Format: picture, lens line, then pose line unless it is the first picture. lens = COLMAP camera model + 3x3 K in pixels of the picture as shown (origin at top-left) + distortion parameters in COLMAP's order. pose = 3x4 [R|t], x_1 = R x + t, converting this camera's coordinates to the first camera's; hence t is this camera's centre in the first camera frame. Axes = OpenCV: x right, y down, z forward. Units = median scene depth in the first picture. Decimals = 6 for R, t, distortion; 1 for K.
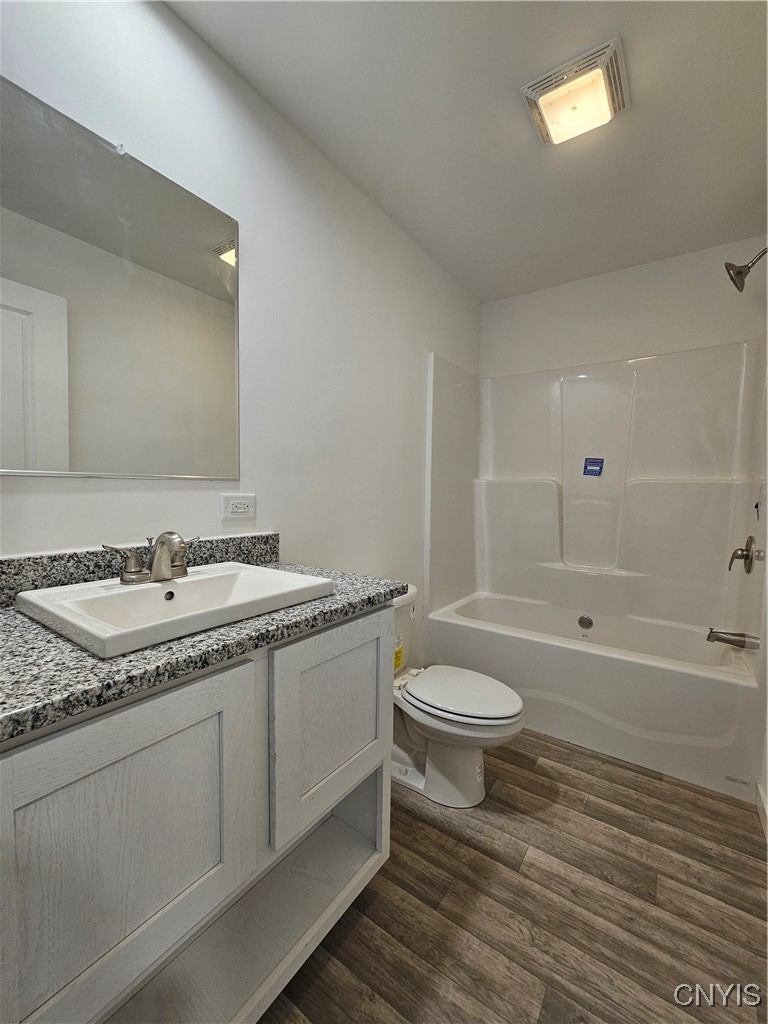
lens RADIAL K [[417.8, 0, 382.4], [0, 417.8, 503.1], [0, 0, 1]] dist [-0.000404, 0.000708]
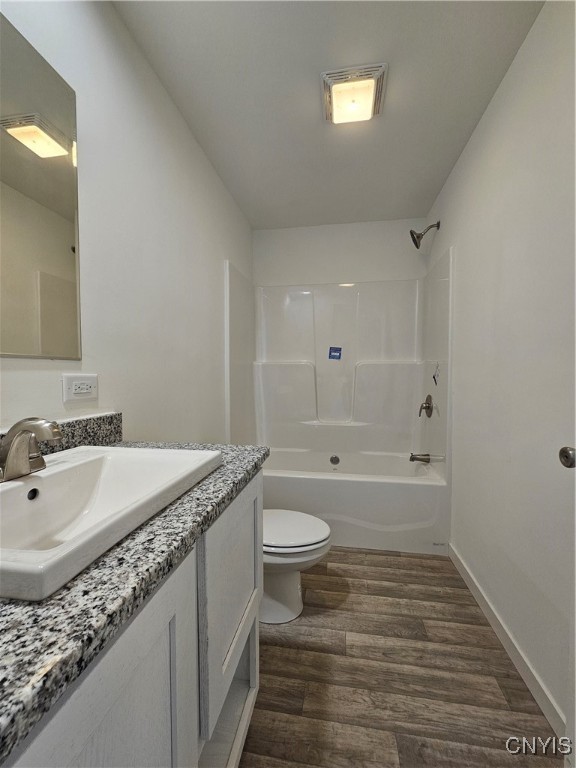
lens RADIAL K [[313.4, 0, 286.8], [0, 313.4, 377.3], [0, 0, 1]] dist [-0.000404, 0.000708]
pose [[0.901139, -0.019848, 0.433075, -0.248978], [0.026393, 0.999610, -0.009106, 0.004872], [-0.432725, 0.019636, 0.901312, 0.162049]]
